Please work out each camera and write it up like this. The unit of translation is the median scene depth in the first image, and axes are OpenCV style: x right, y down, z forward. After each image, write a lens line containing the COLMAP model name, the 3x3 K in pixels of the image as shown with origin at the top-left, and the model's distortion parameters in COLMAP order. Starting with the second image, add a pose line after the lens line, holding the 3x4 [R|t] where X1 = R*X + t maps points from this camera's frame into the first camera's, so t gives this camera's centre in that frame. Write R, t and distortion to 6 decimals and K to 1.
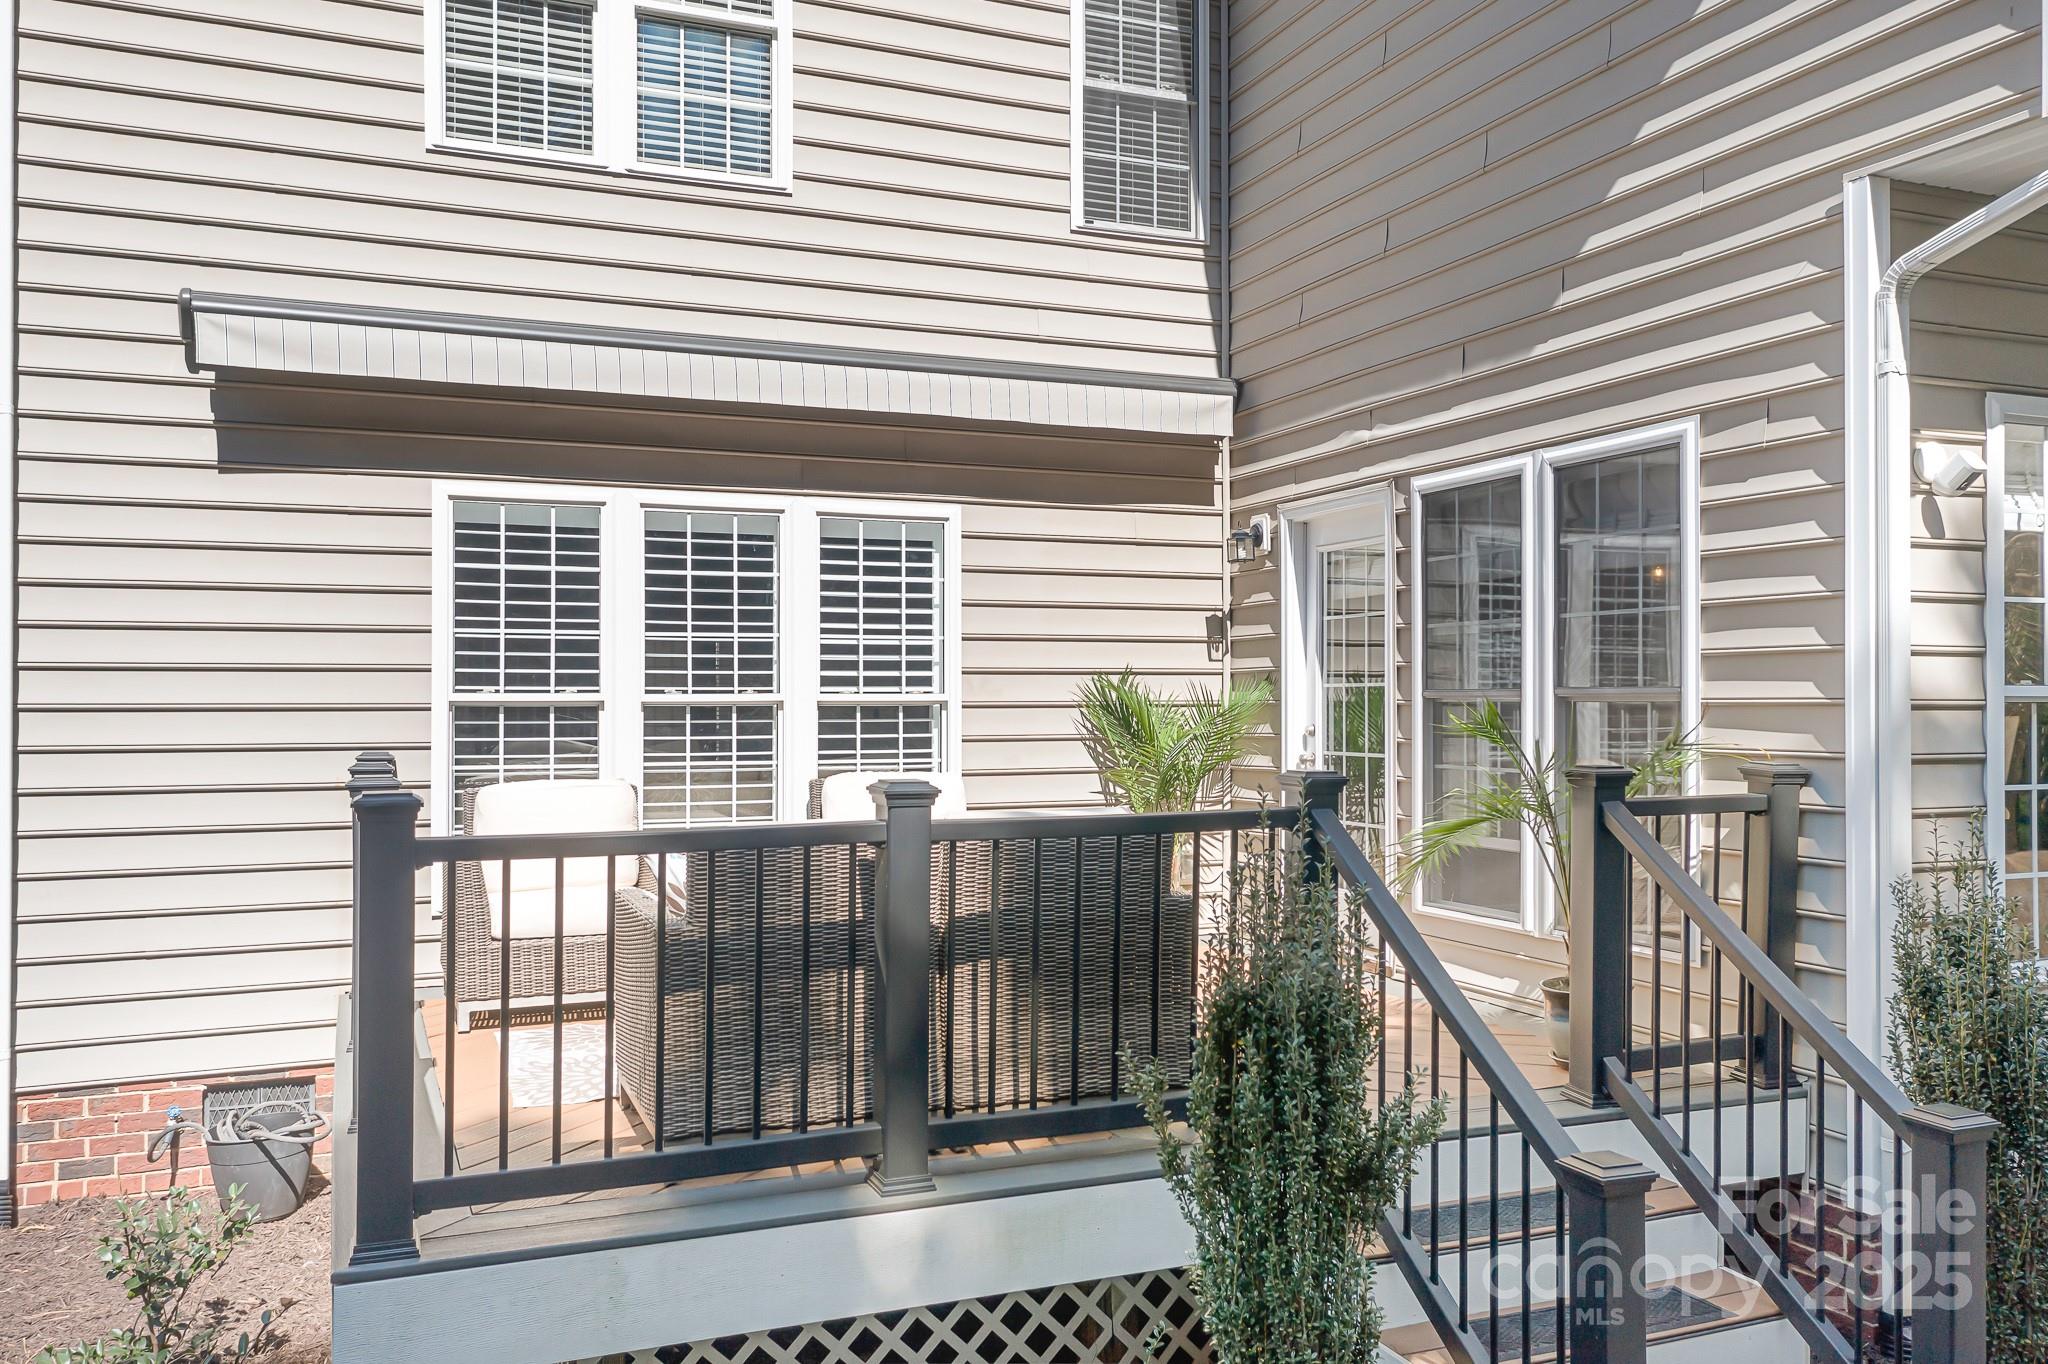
lens RADIAL K [[1633.1, 0, 1013.2], [0, 1633.1, 684.9], [0, 0, 1]] dist [0.011177, 0.016533]
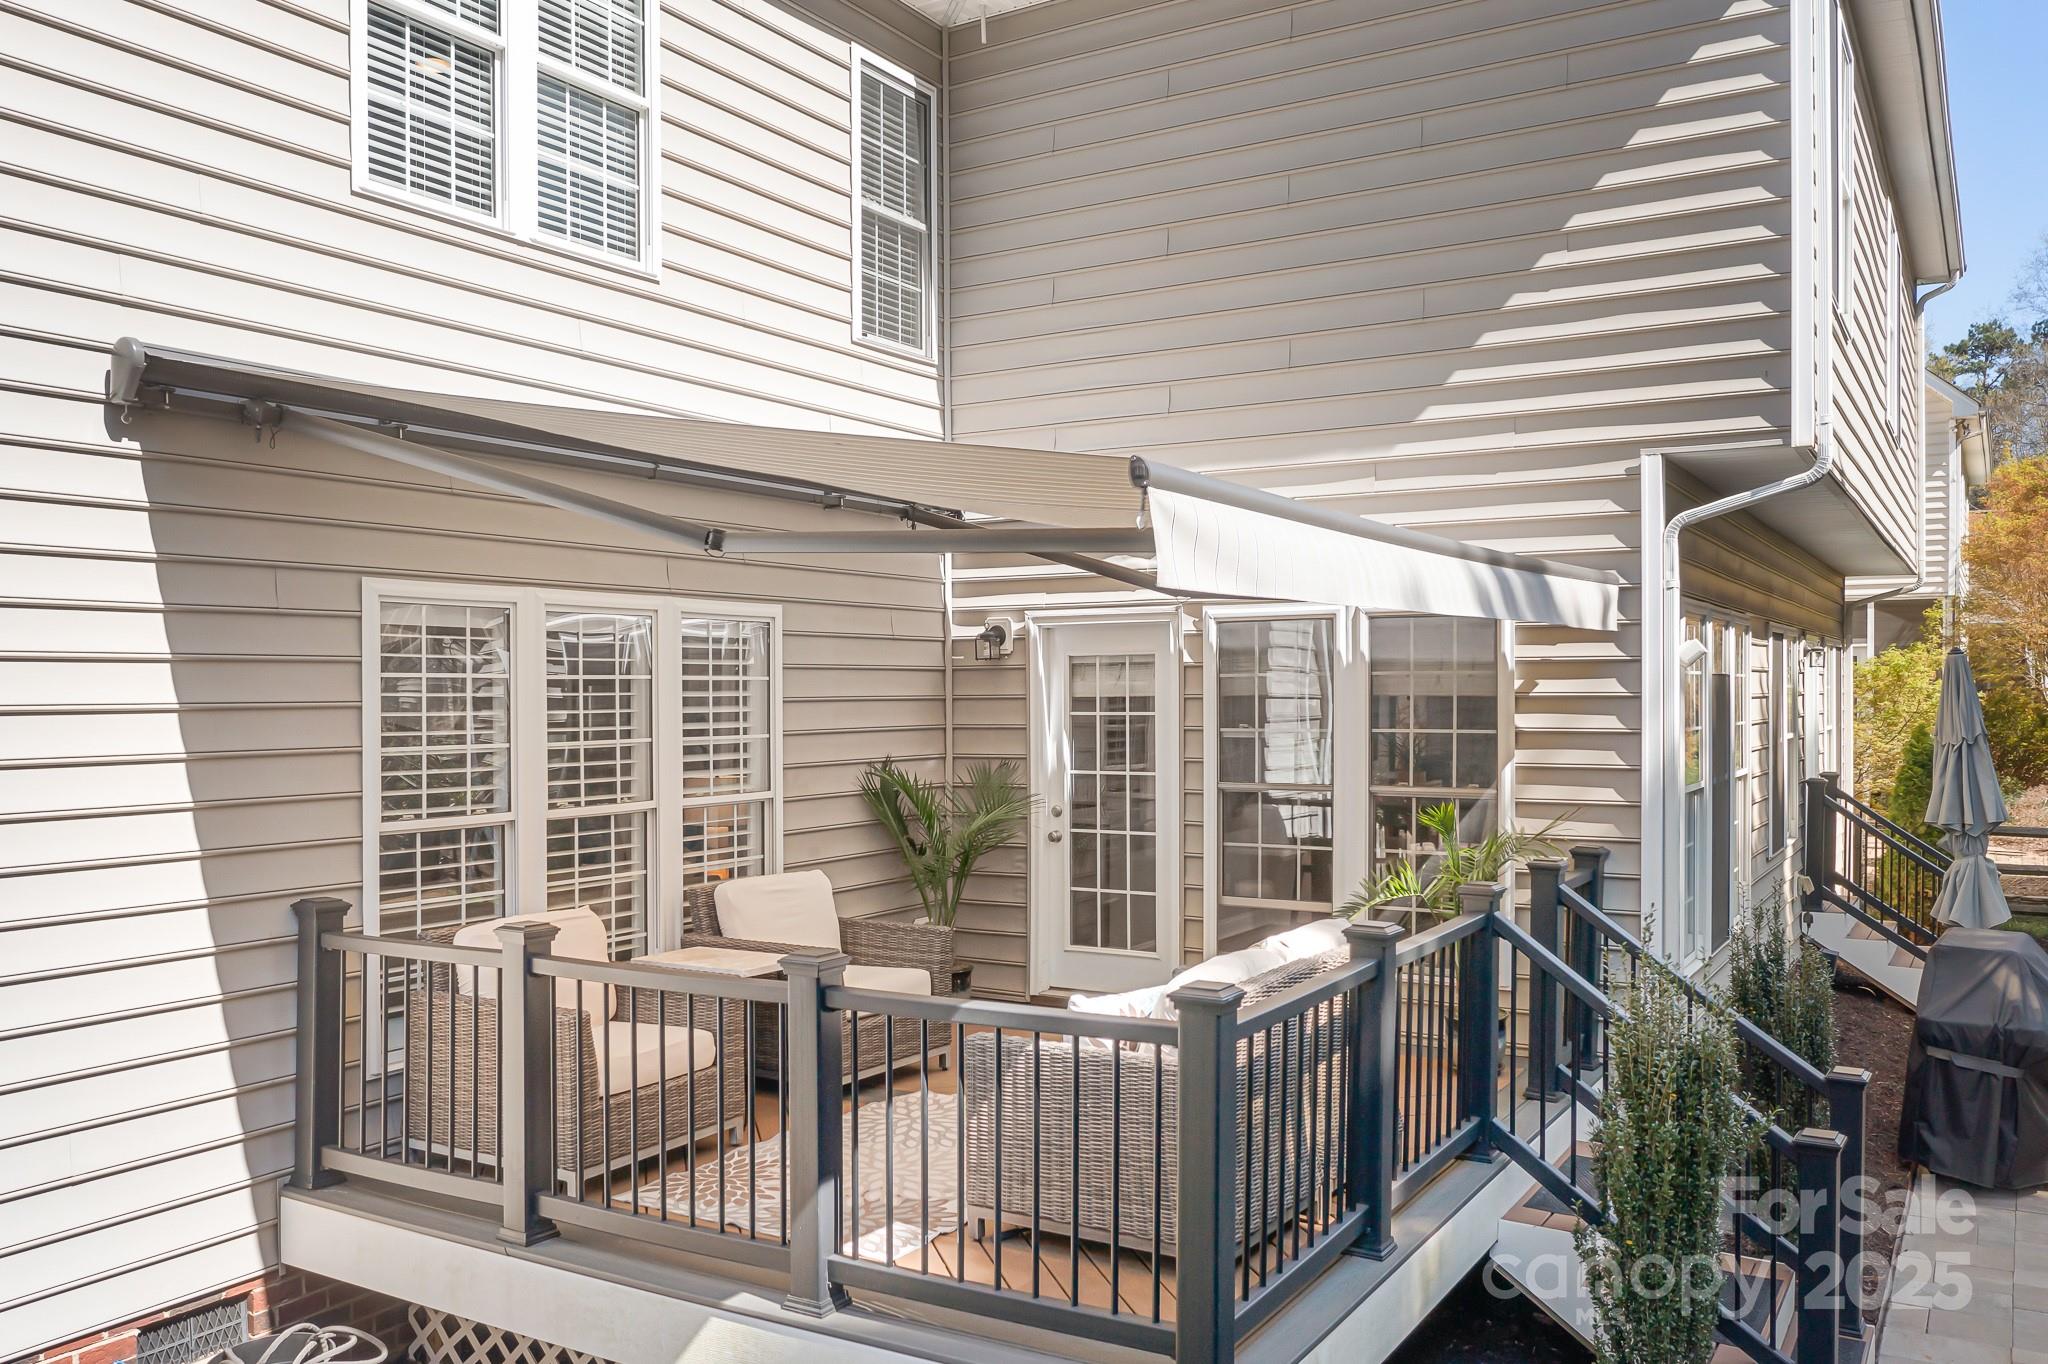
lens RADIAL K [[1650.6, 0, 1023.0], [0, 1650.6, 699.3], [0, 0, 1]] dist [-0.015485, 0.002630]
pose [[0.806320, -0.004850, 0.591460, -0.573756], [-0.002860, 0.999923, 0.012098, -0.070494], [-0.591473, -0.011446, 0.806244, 0.091030]]
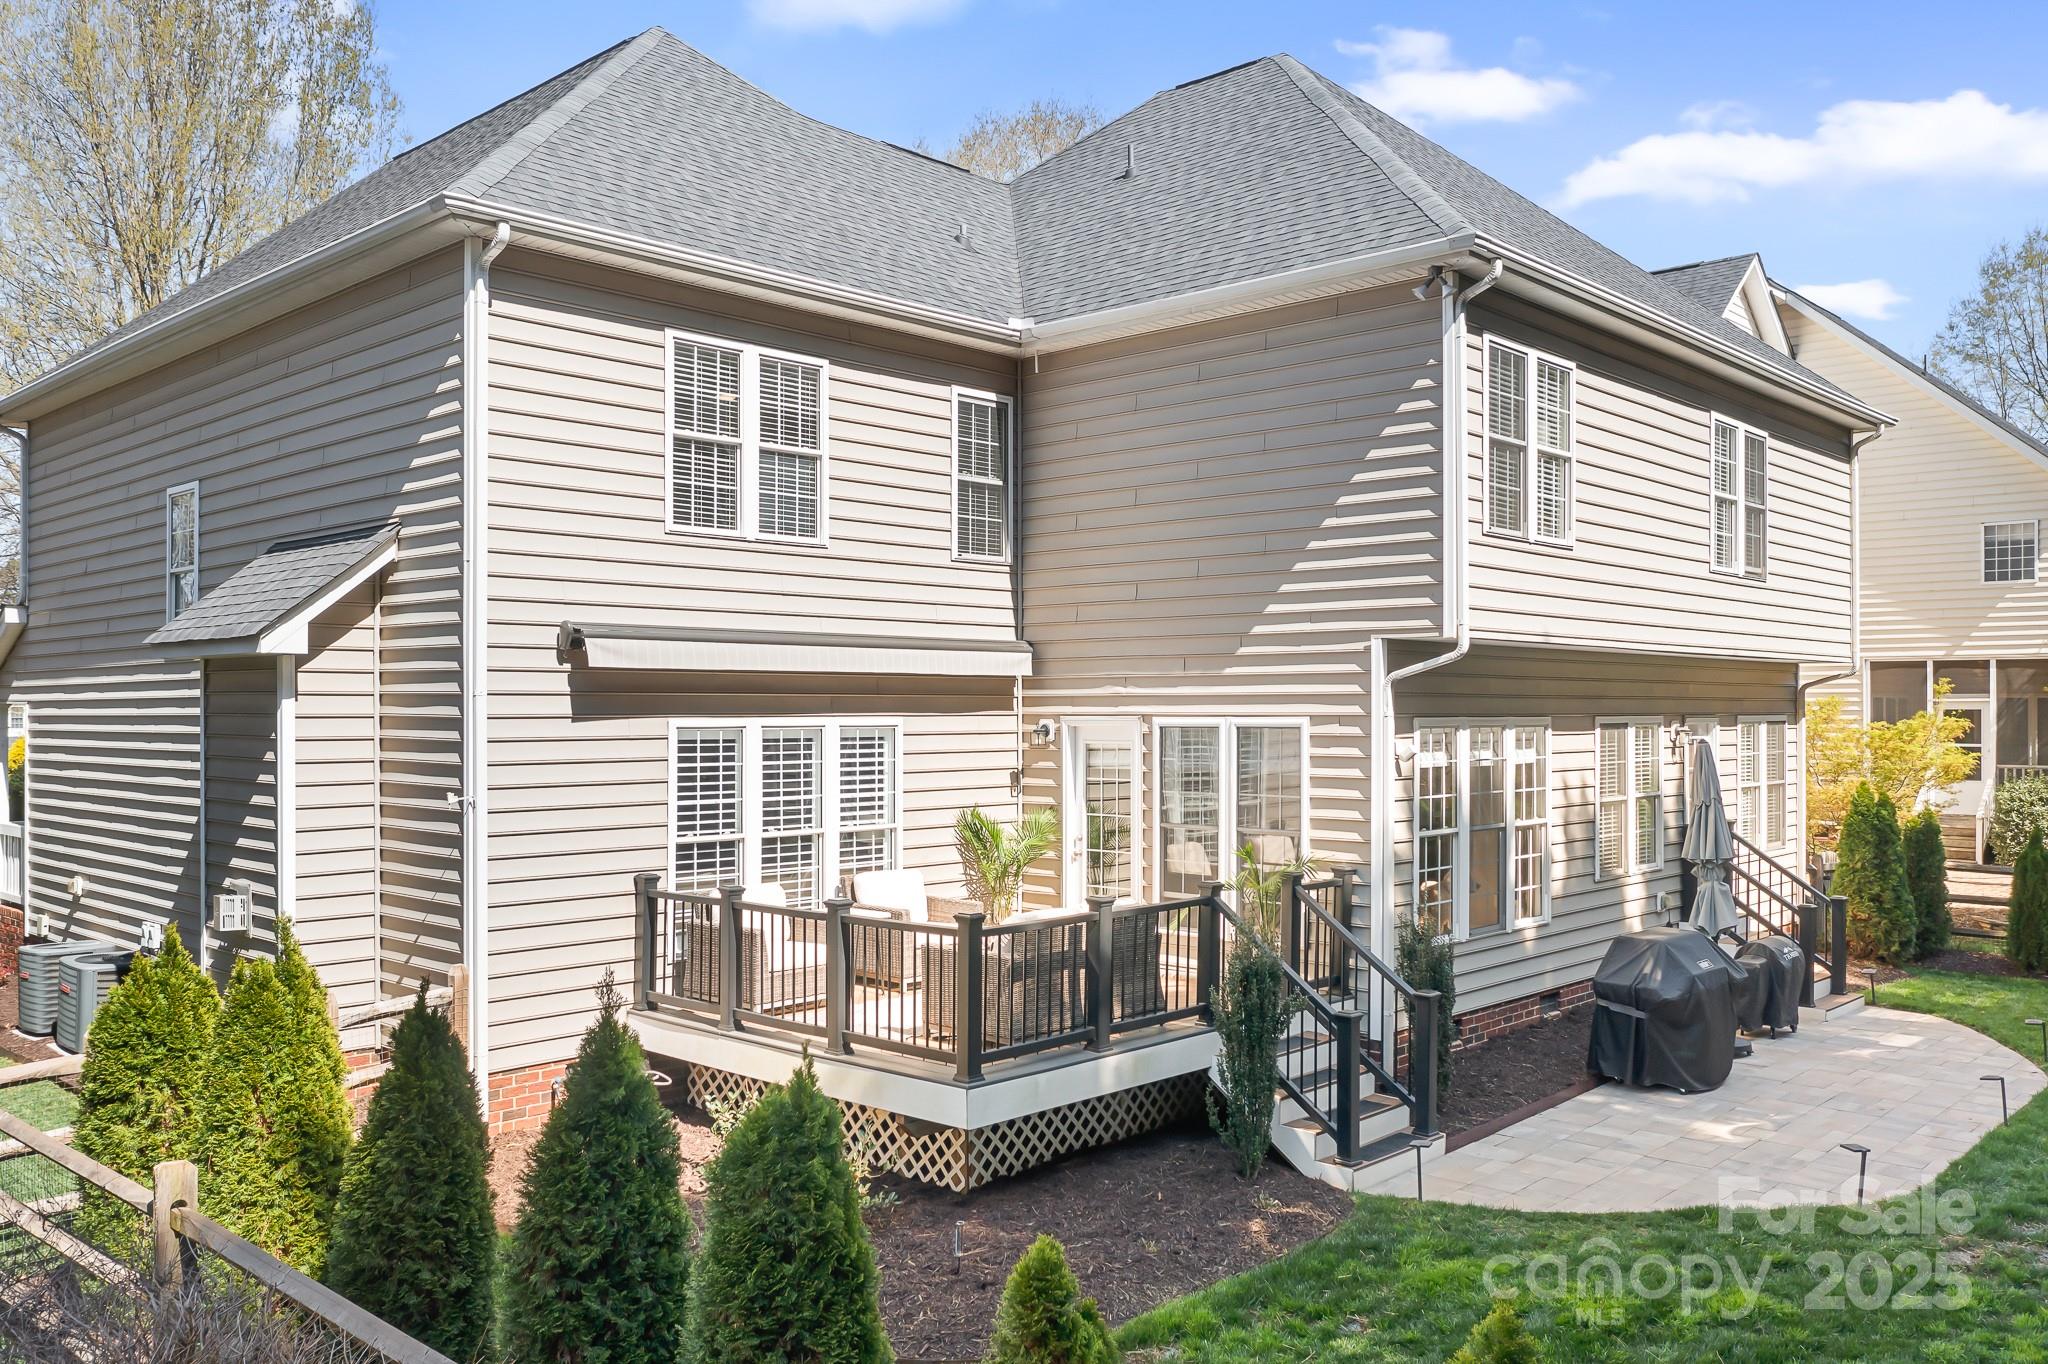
lens RADIAL K [[1650.6, 0, 1023.0], [0, 1650.6, 699.3], [0, 0, 1]] dist [-0.015485, 0.002630]
pose [[0.912394, 0.004985, 0.409283, -0.719668], [-0.006074, 0.999981, 0.001361, -0.147045], [-0.409269, -0.003727, 0.912406, -0.774574]]
